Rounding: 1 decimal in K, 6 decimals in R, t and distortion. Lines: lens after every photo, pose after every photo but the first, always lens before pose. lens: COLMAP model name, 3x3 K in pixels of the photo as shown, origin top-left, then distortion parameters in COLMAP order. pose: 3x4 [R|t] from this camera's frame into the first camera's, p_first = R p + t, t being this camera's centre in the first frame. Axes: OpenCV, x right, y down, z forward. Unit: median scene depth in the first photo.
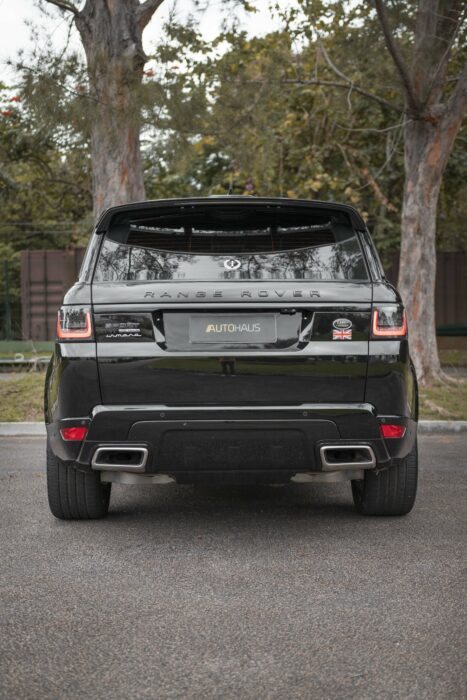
lens RADIAL K [[996.8, 0, 218.9], [0, 996.8, 349.0], [0, 0, 1]] dist [0.065007, -0.020960]
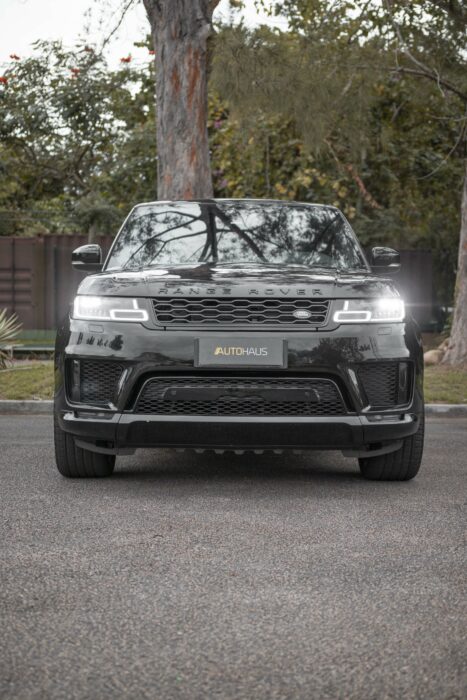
lens RADIAL K [[996.8, 0, 218.9], [0, 996.8, 349.0], [0, 0, 1]] dist [0.065007, -0.020960]
pose [[0.994696, 0.019391, 0.101016, -0.171450], [-0.019537, 0.999809, 0.000457, 0.017266], [-0.100988, -0.002429, 0.994885, 0.010009]]
